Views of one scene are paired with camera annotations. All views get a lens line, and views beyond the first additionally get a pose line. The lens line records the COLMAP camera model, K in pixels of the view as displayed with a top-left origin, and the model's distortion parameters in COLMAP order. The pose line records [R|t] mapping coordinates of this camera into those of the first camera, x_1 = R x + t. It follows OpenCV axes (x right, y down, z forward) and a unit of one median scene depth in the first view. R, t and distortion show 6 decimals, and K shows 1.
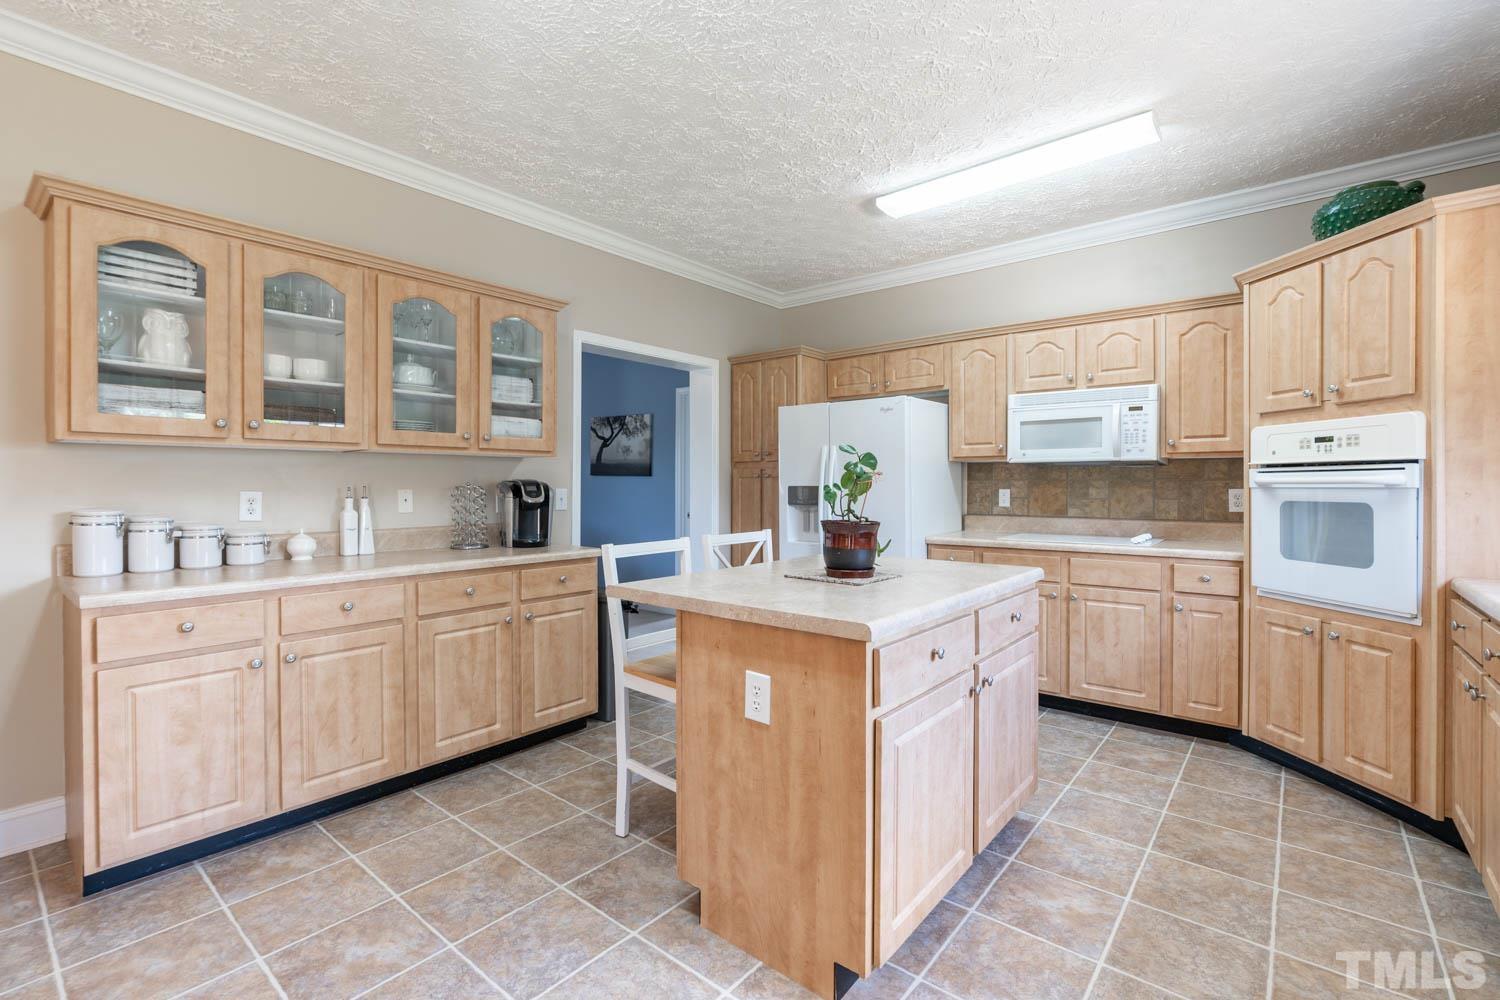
lens RADIAL K [[680.6, 0, 745.8], [0, 680.6, 488.8], [0, 0, 1]] dist [-0.003785, 0.000670]
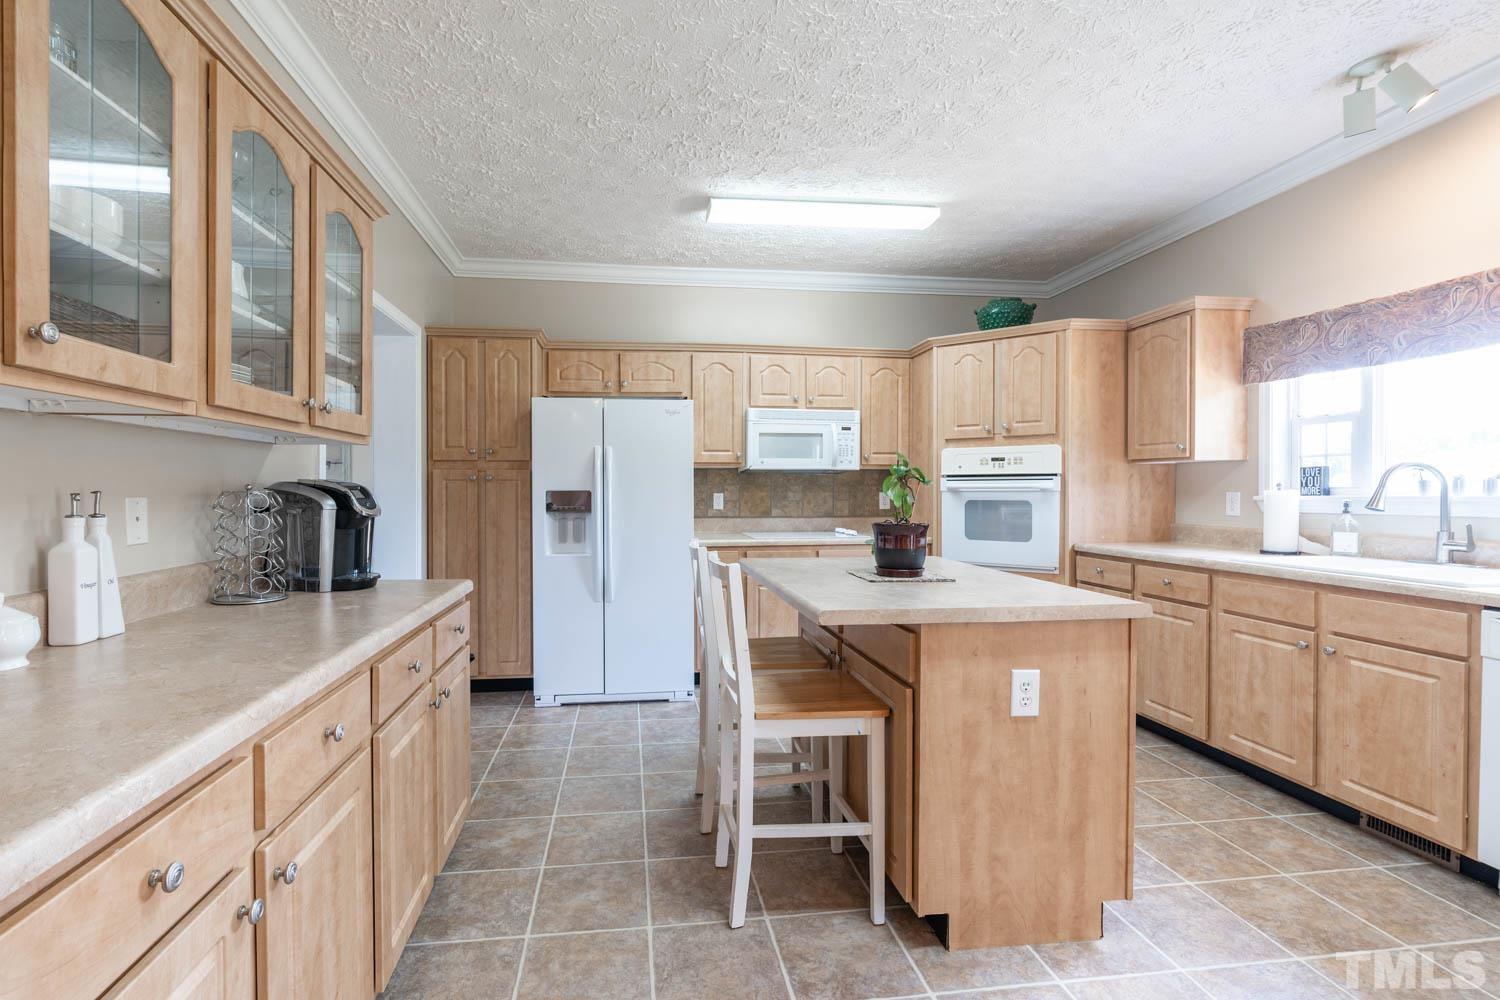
lens RADIAL K [[685.9, 0, 714.9], [0, 685.9, 497.5], [0, 0, 1]] dist [-0.002681, 0.000031]
pose [[0.677975, -0.008008, 0.735041, -0.645576], [0.004111, 0.999966, 0.007102, -0.000607], [-0.735073, -0.001793, 0.677985, 0.386345]]
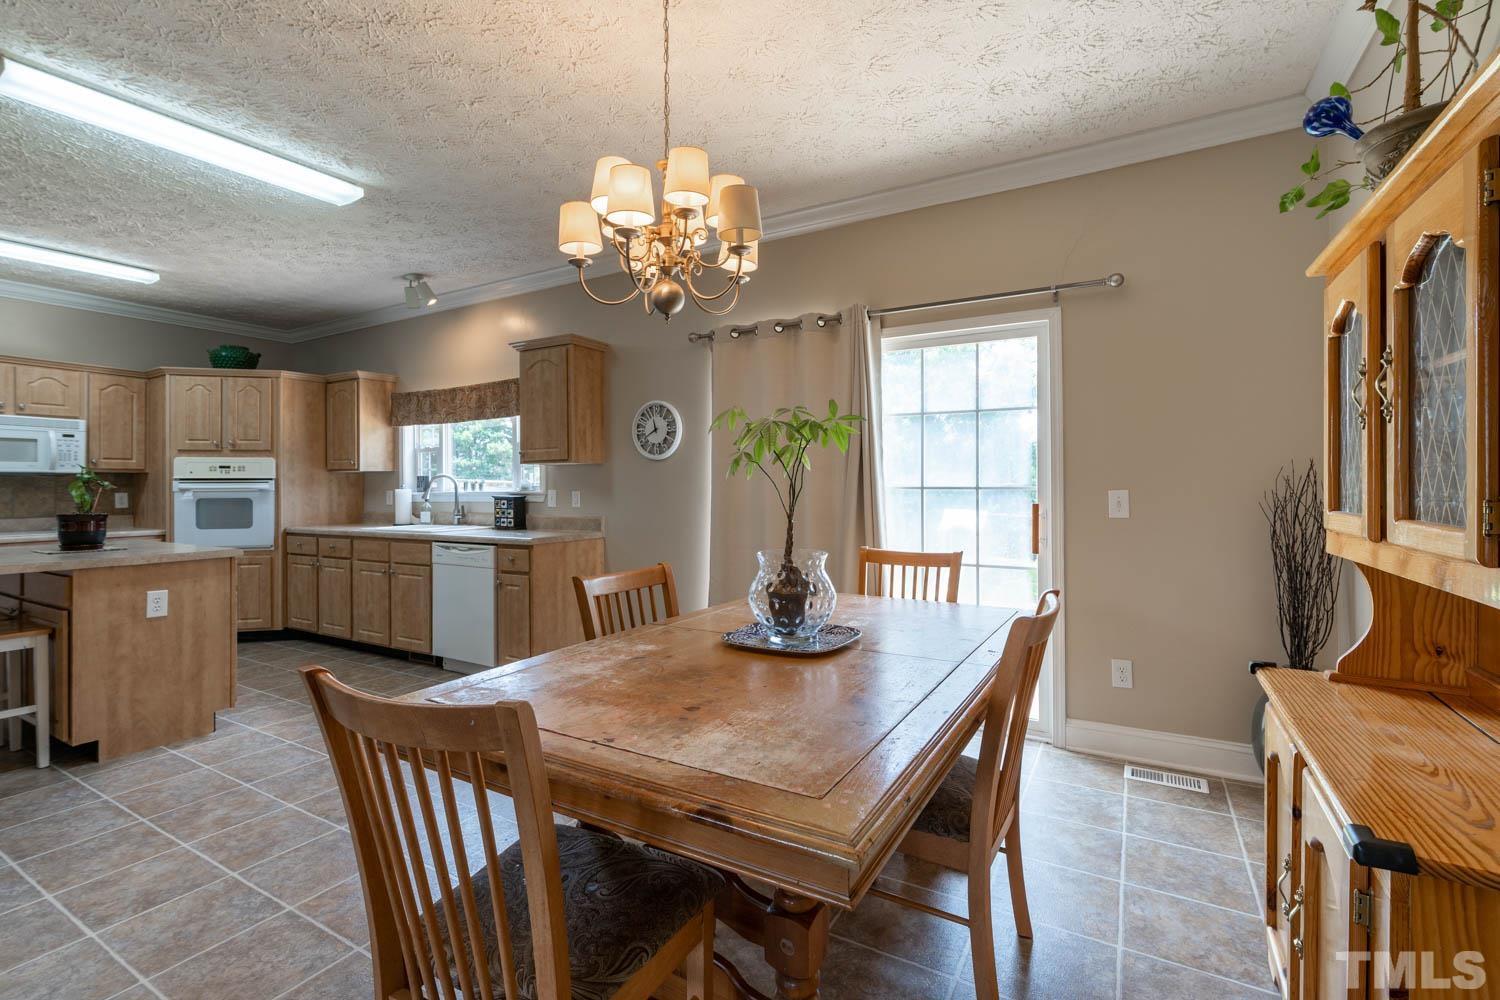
lens RADIAL K [[665.1, 0, 744.8], [0, 665.1, 485.1], [0, 0, 1]] dist [-0.005032, 0.000485]
pose [[-0.173729, 0.005454, 0.984778, -1.230730], [0.011557, 0.999927, -0.003499, 0.004694], [-0.984726, 0.010773, -0.173779, -0.159958]]
